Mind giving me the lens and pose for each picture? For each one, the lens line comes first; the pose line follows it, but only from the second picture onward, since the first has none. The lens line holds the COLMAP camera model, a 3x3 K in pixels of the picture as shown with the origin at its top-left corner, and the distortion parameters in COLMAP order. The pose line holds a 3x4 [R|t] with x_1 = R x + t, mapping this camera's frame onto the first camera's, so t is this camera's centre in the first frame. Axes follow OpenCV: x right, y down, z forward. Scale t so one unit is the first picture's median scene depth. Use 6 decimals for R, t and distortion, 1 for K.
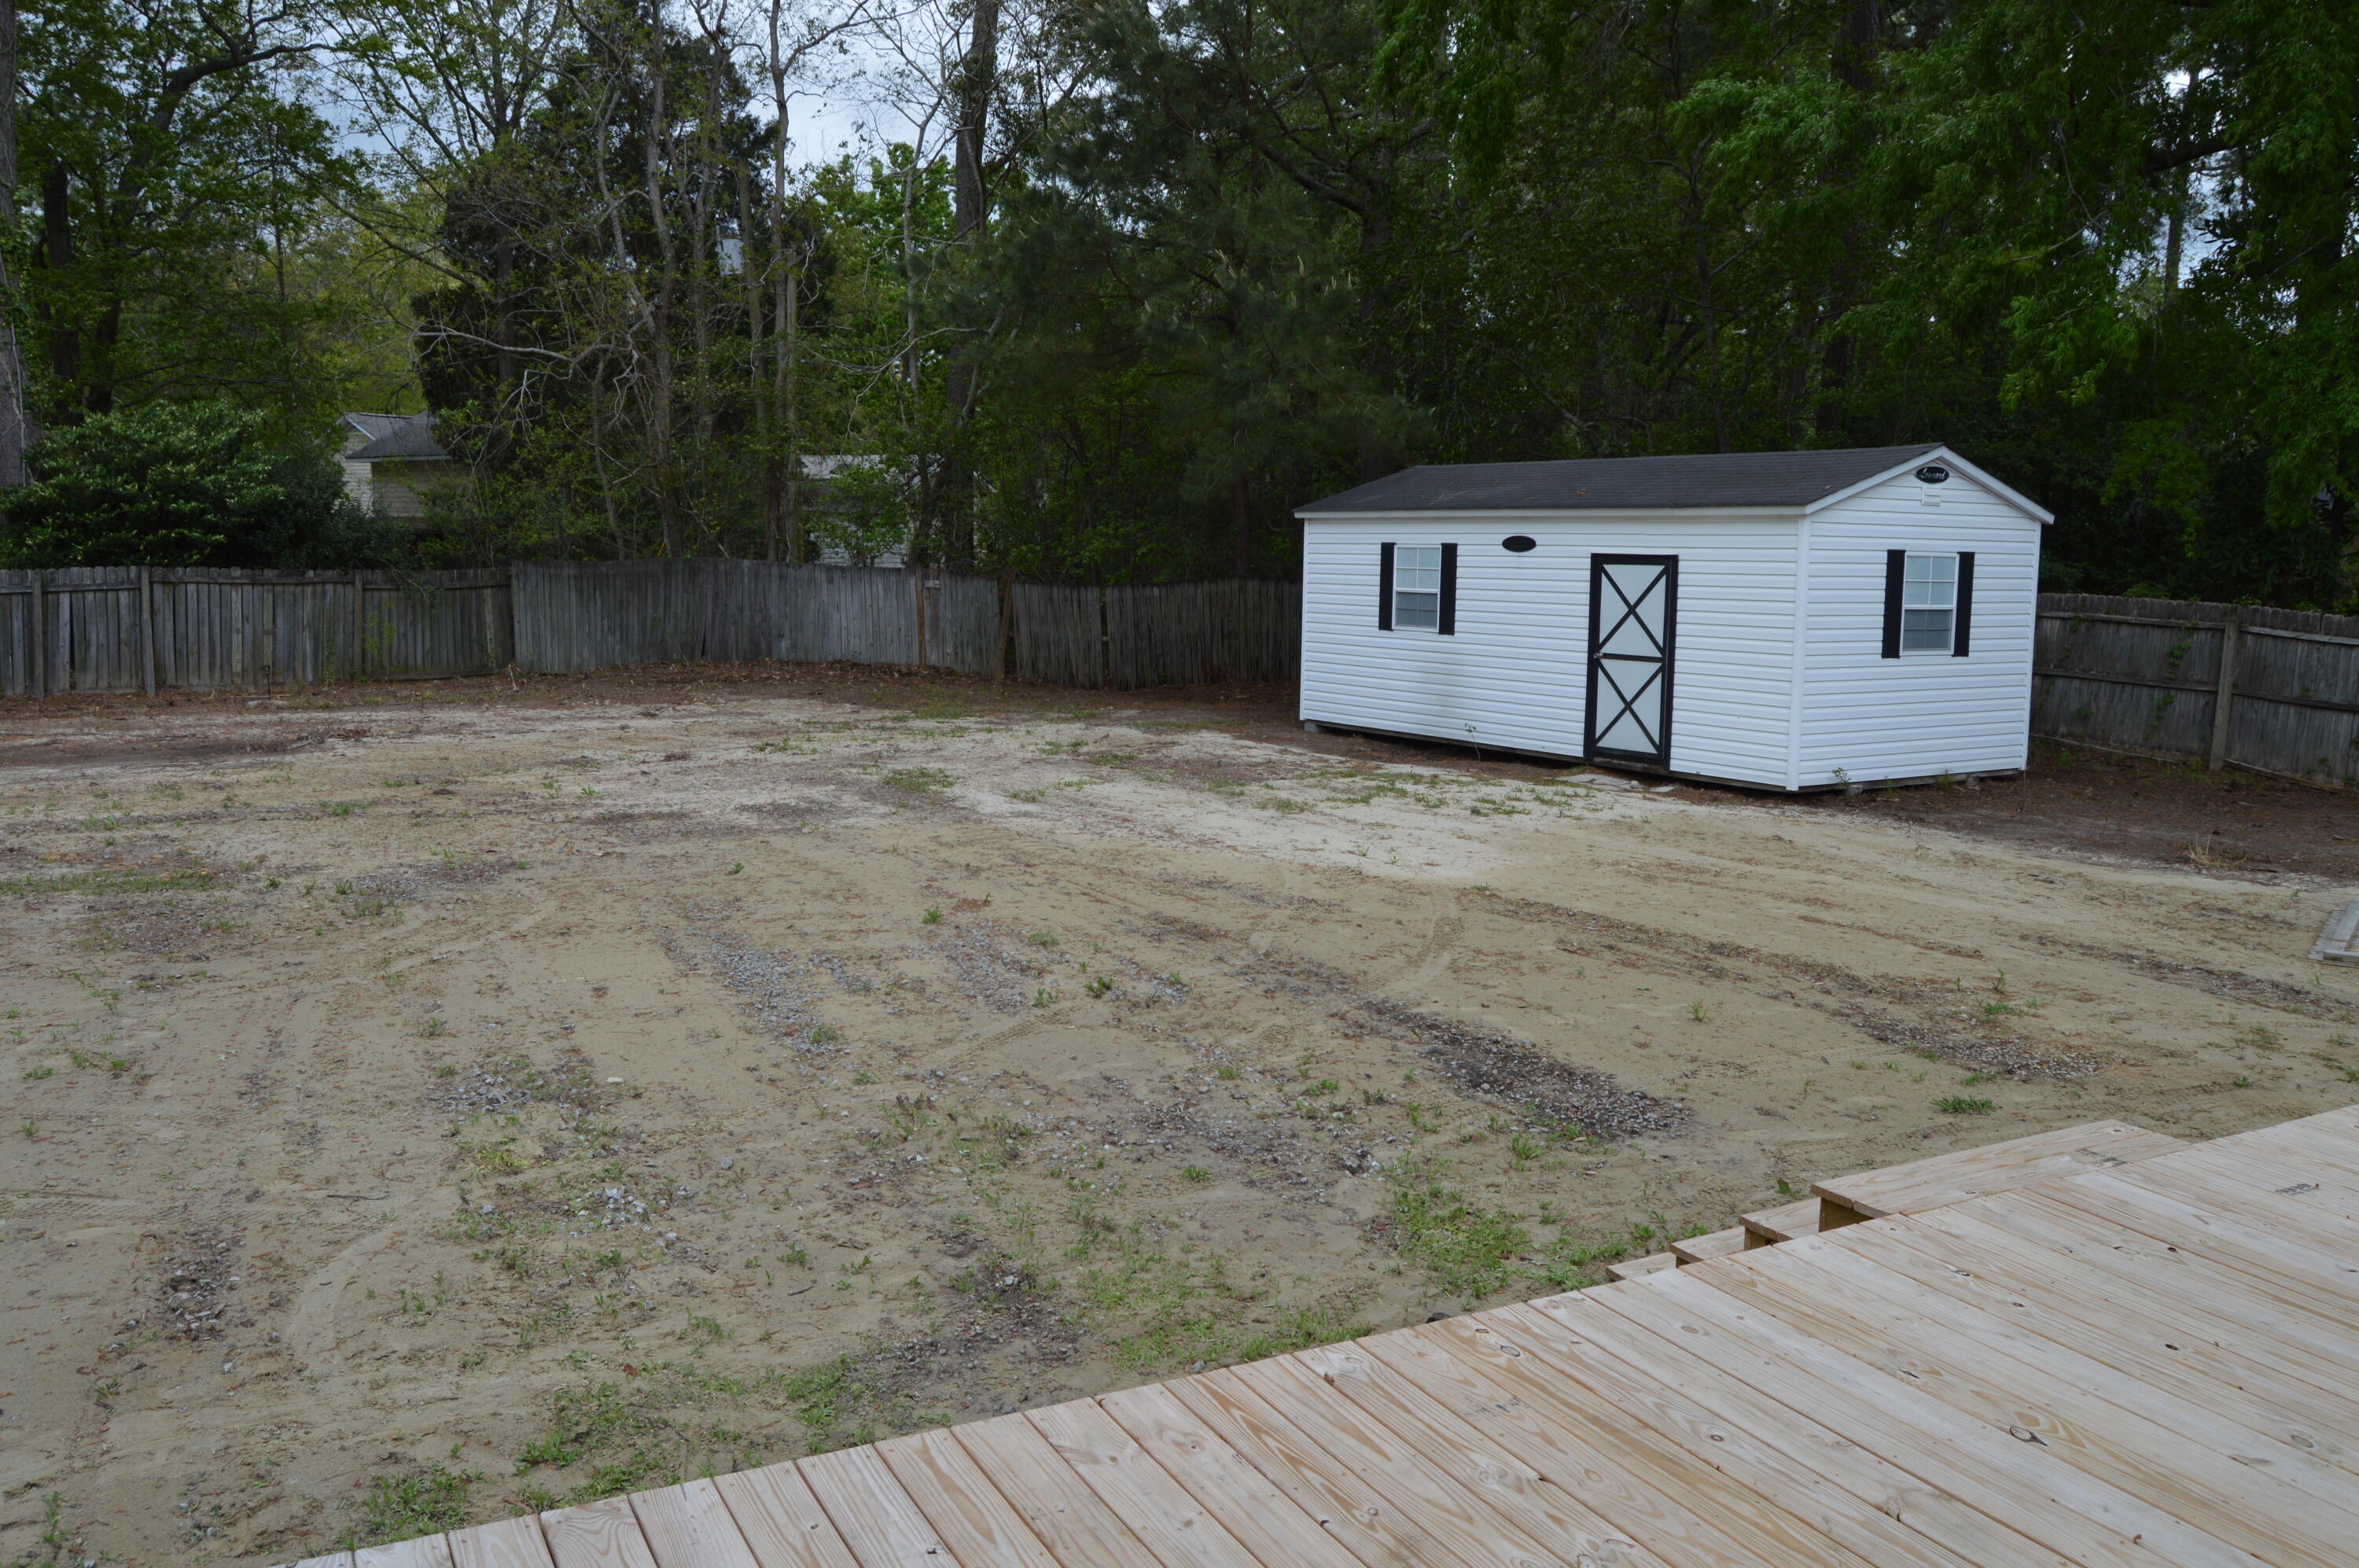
lens RADIAL K [[1862.2, 0, 1179.5], [0, 1862.2, 784.0], [0, 0, 1]] dist [-0.070440, 0.000387]
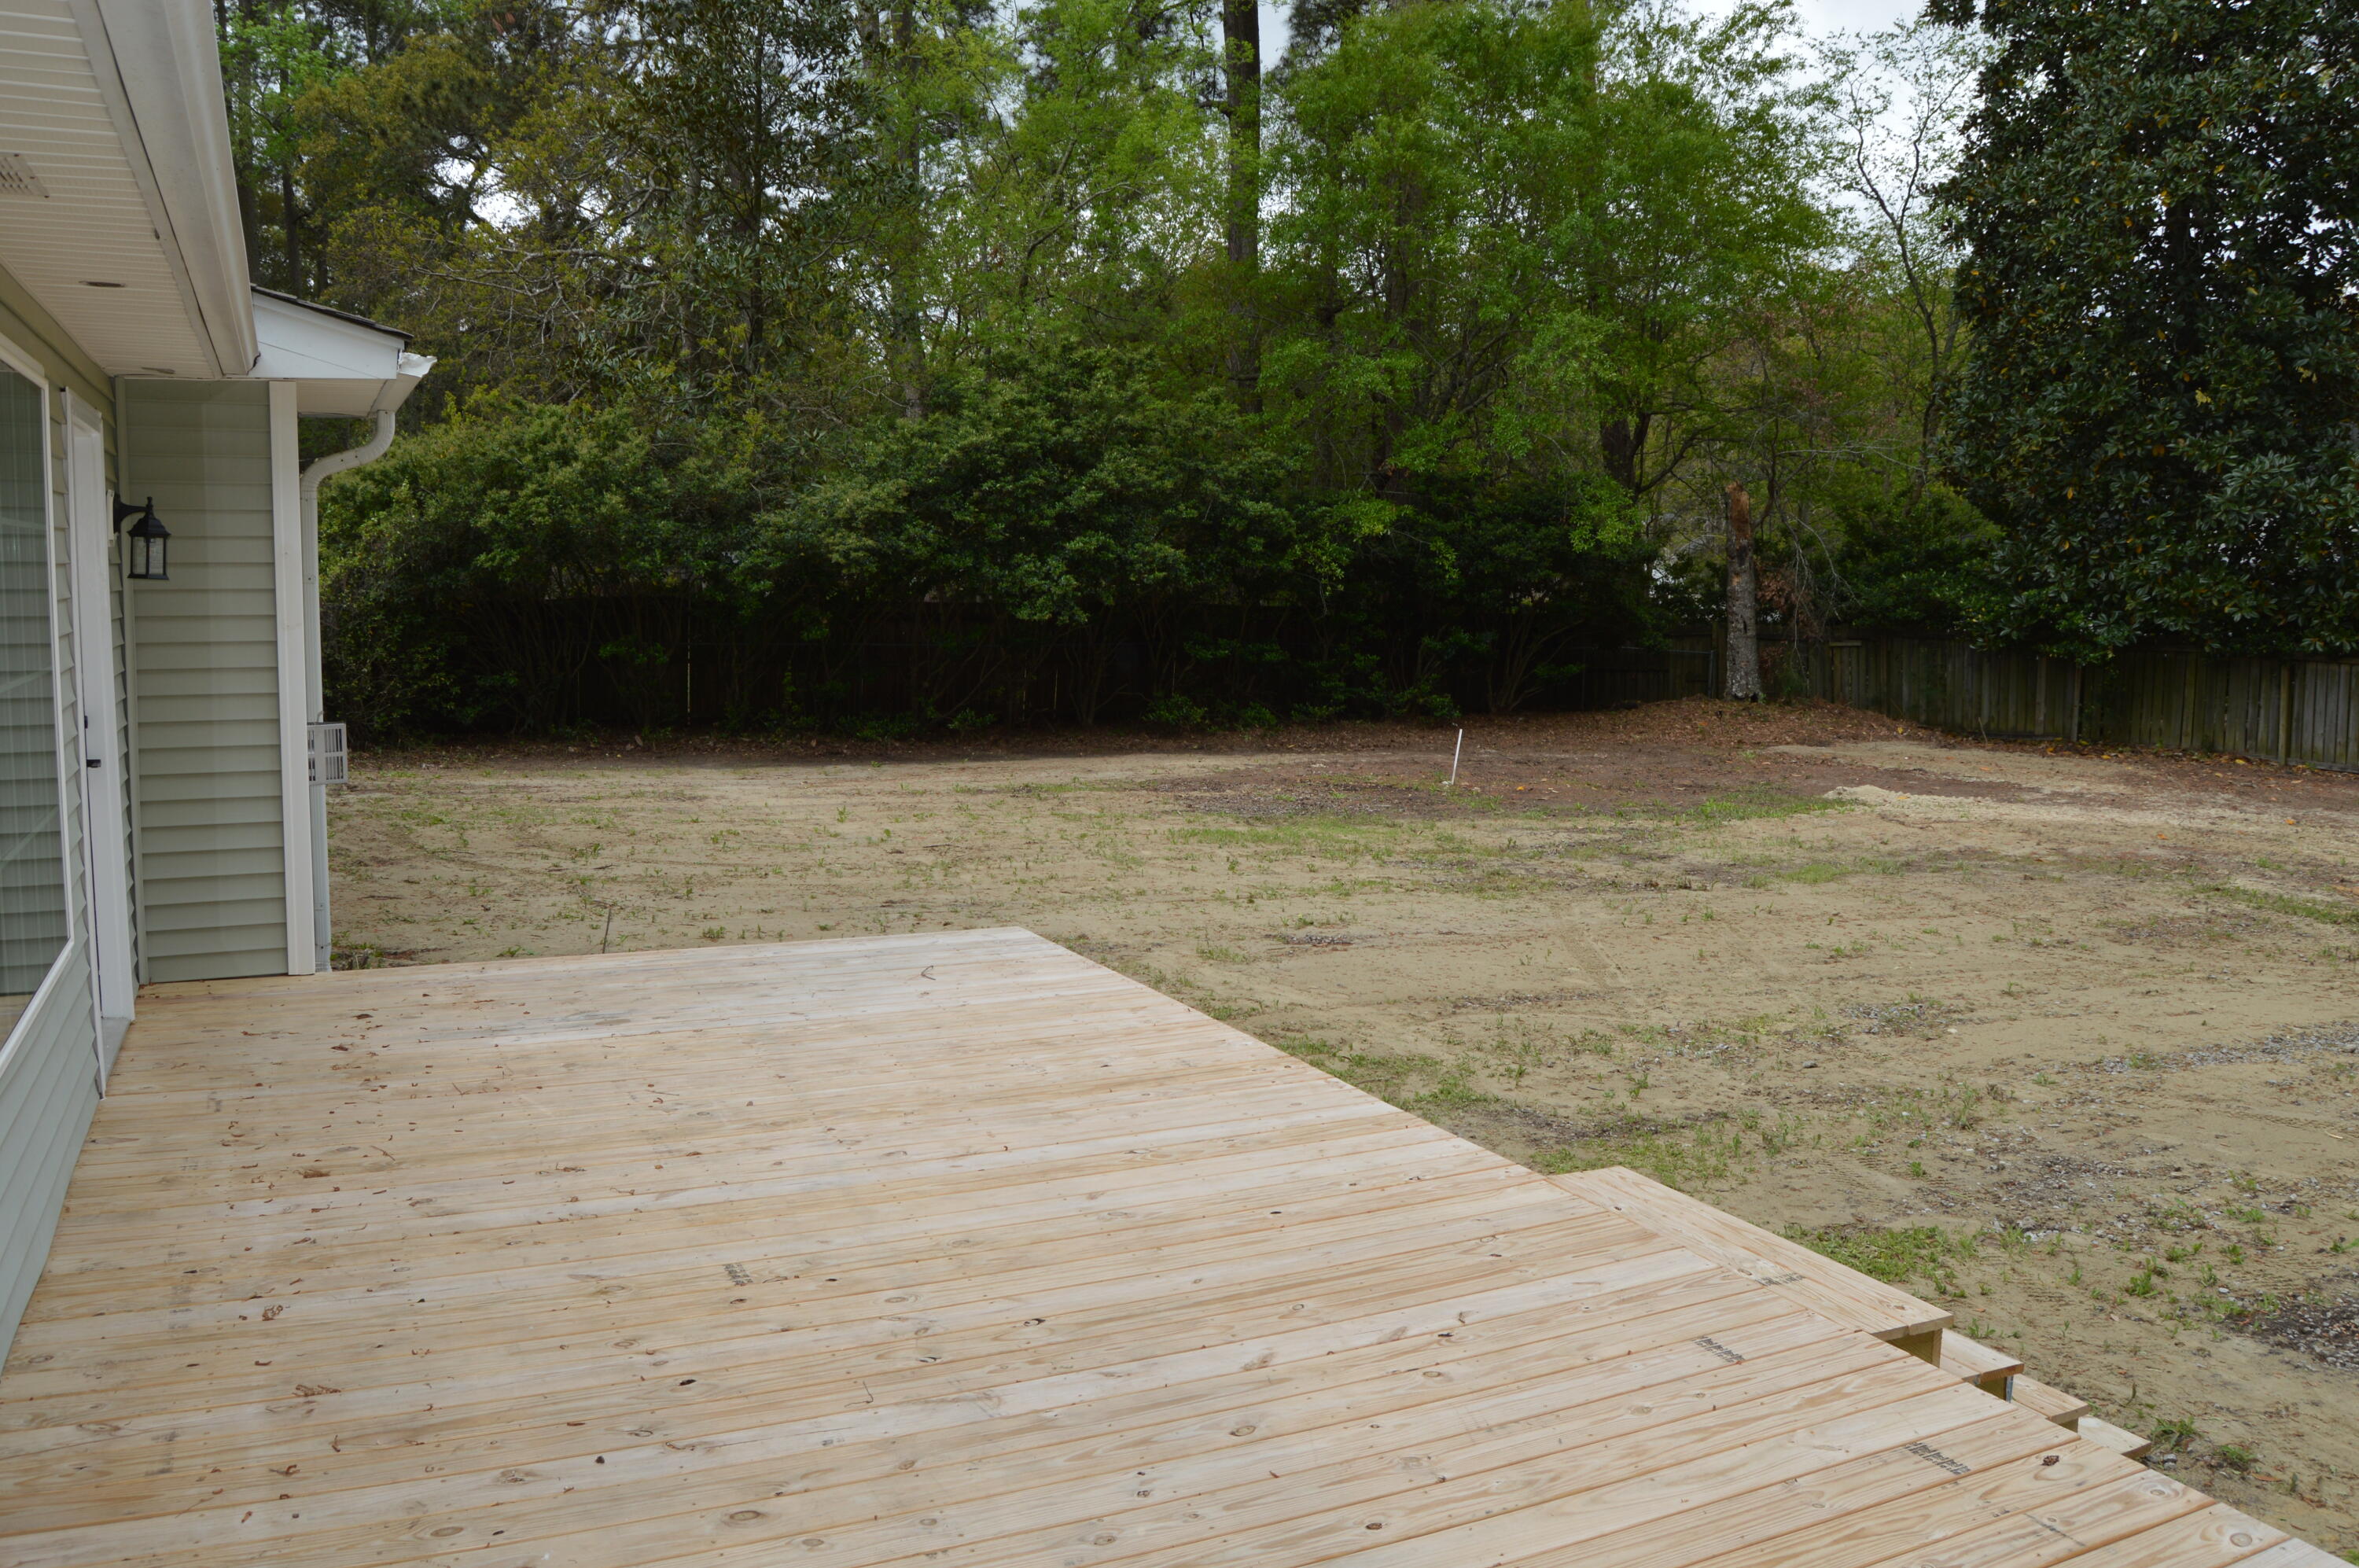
lens RADIAL K [[1862.2, 0, 1179.5], [0, 1862.2, 784.0], [0, 0, 1]] dist [-0.070440, 0.000387]
pose [[-0.018234, 0.101456, -0.994673, 1.317402], [-0.148846, 0.983477, 0.103042, -0.076730], [0.988692, 0.149932, -0.002832, 0.652023]]
